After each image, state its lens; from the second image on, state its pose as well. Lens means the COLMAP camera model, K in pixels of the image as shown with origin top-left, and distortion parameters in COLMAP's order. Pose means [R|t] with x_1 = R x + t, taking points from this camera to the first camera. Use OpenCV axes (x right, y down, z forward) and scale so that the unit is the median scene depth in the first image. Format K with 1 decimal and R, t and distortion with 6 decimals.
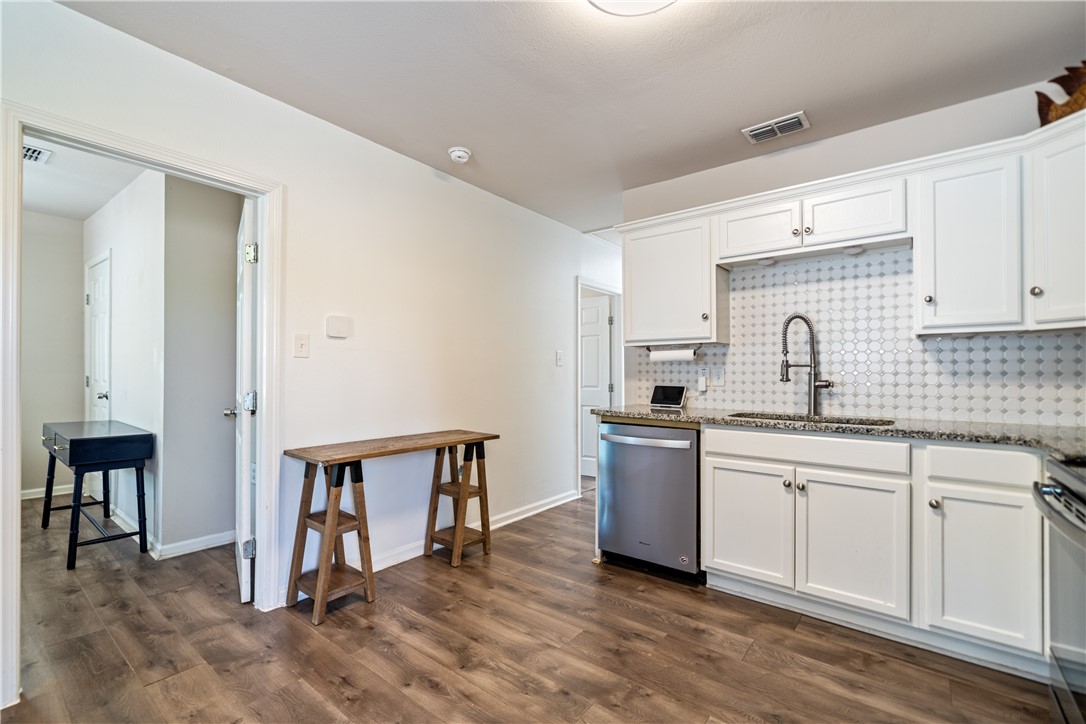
lens RADIAL K [[476.5, 0, 540.0], [0, 476.5, 371.6], [0, 0, 1]] dist [0.000463, -0.000066]
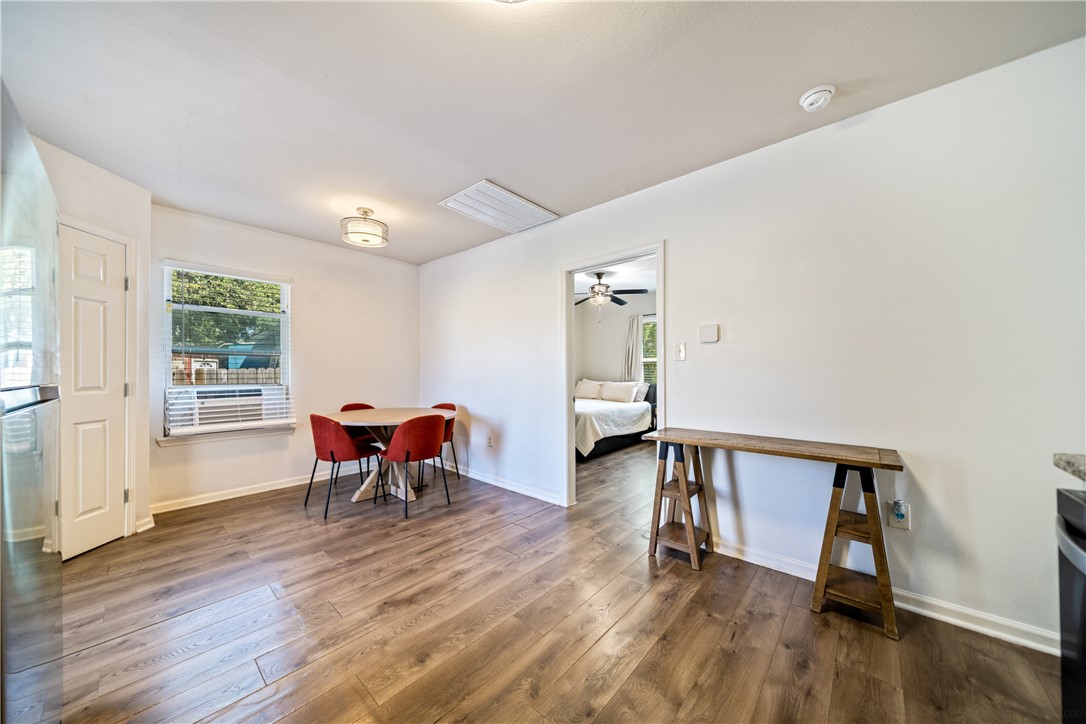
lens RADIAL K [[367.2, 0, 541.0], [0, 367.2, 370.0], [0, 0, 1]] dist [-0.000208, -0.000184]
pose [[-0.057819, -0.011310, -0.998263, 0.569020], [0.006813, 0.999908, -0.011724, 0.007268], [0.998304, -0.007479, -0.057736, 0.691564]]
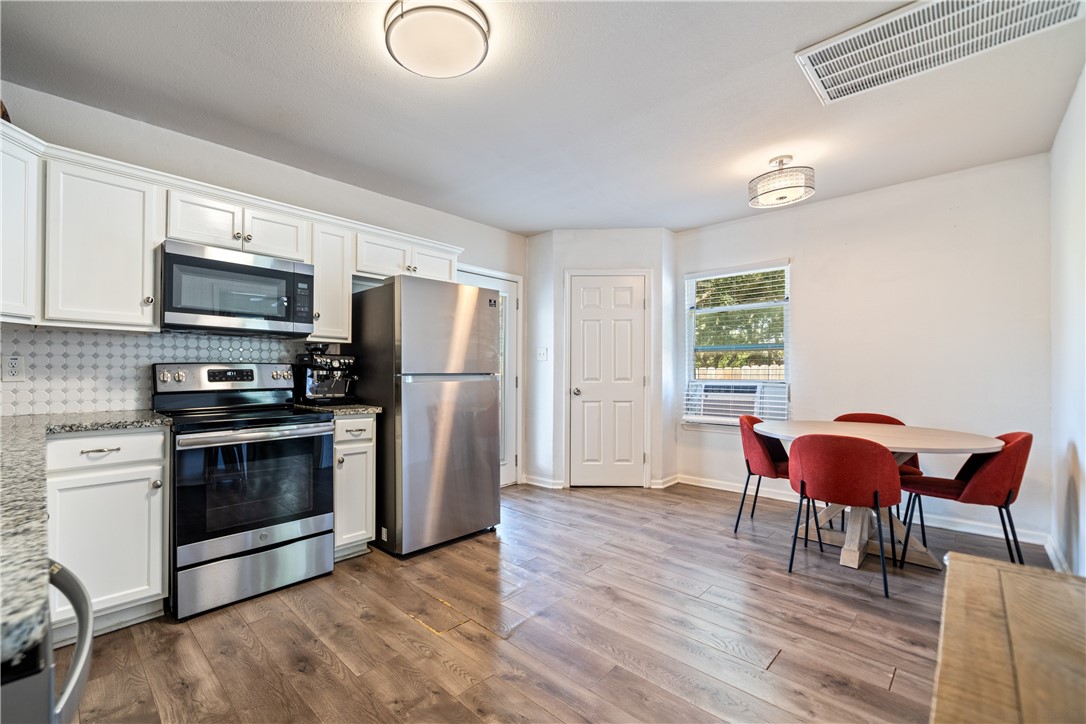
lens RADIAL K [[467.0, 0, 476.3], [0, 467.0, 371.1], [0, 0, 1]] dist [-0.000584, -0.000126]
pose [[-0.988397, -0.005861, 0.151778, -0.052462], [-0.005895, 0.999983, 0.000228, 0.007602], [-0.151777, -0.000670, -0.988415, 1.383096]]
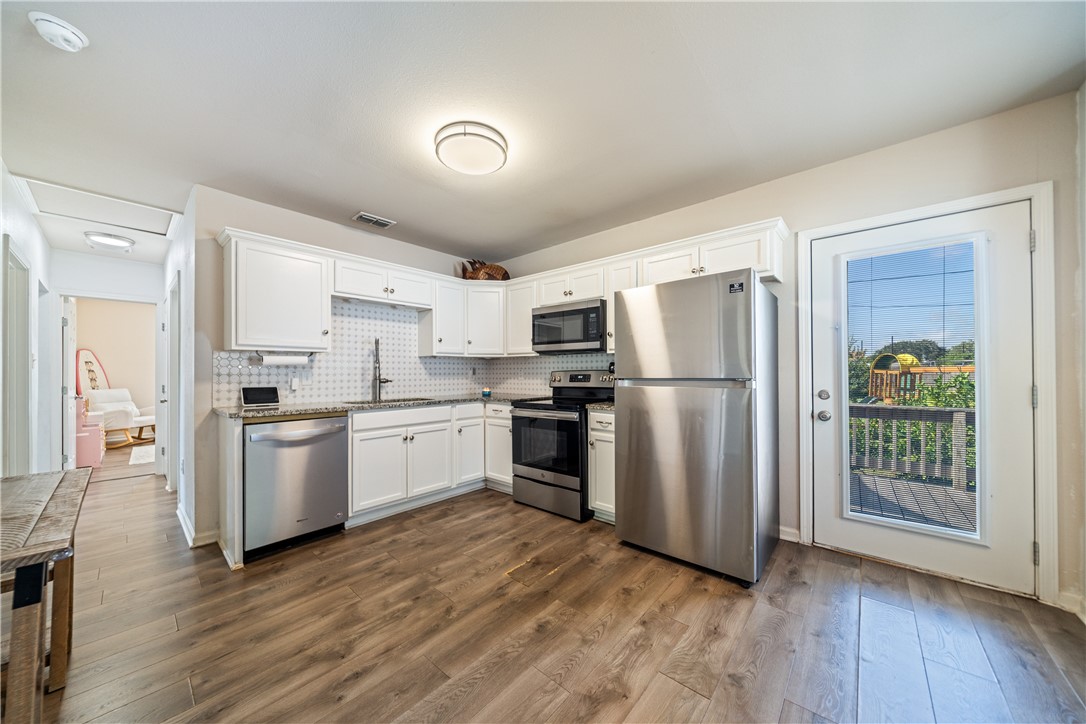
lens RADIAL K [[367.2, 0, 541.0], [0, 367.2, 370.0], [0, 0, 1]] dist [-0.000208, -0.000184]
pose [[0.053928, 0.004641, 0.998534, -0.751143], [0.004361, 0.999979, -0.004884, -0.003845], [-0.998535, 0.004618, 0.053907, 0.410718]]
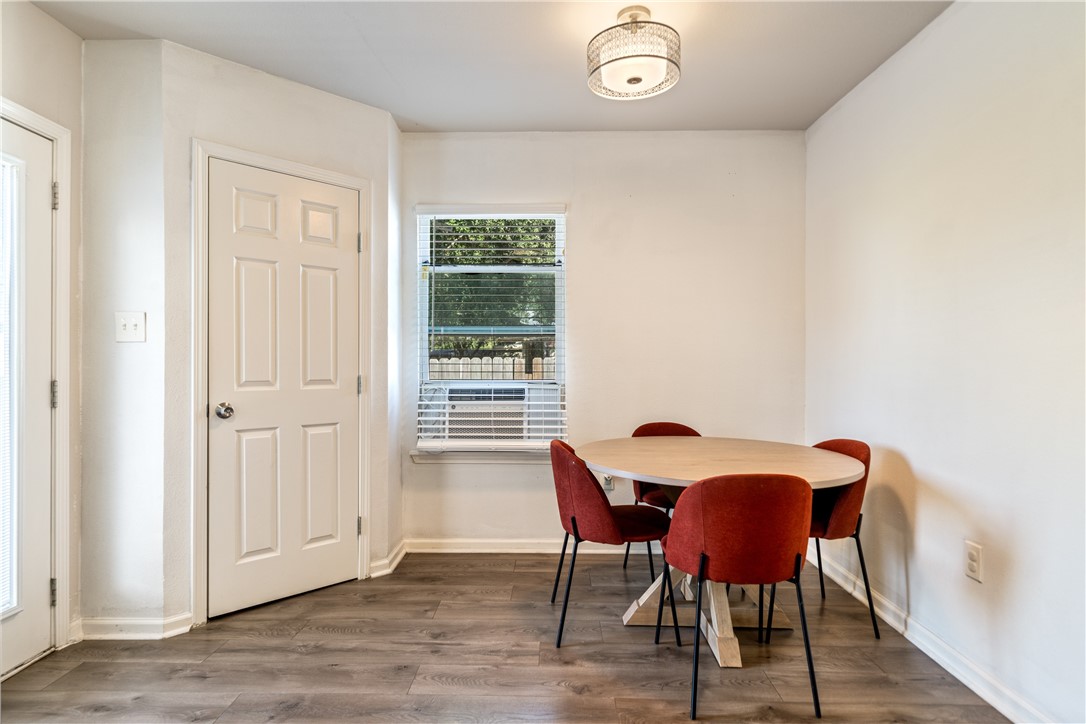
lens RADIAL K [[582.6, 0, 541.9], [0, 582.6, 370.5], [0, 0, 1]] dist [0.000365, 0.000480]
pose [[-0.793671, -0.002403, -0.608342, 0.022553], [-0.005256, 0.999982, 0.002907, 0.007425], [0.608324, 0.005505, -0.793670, 0.673016]]
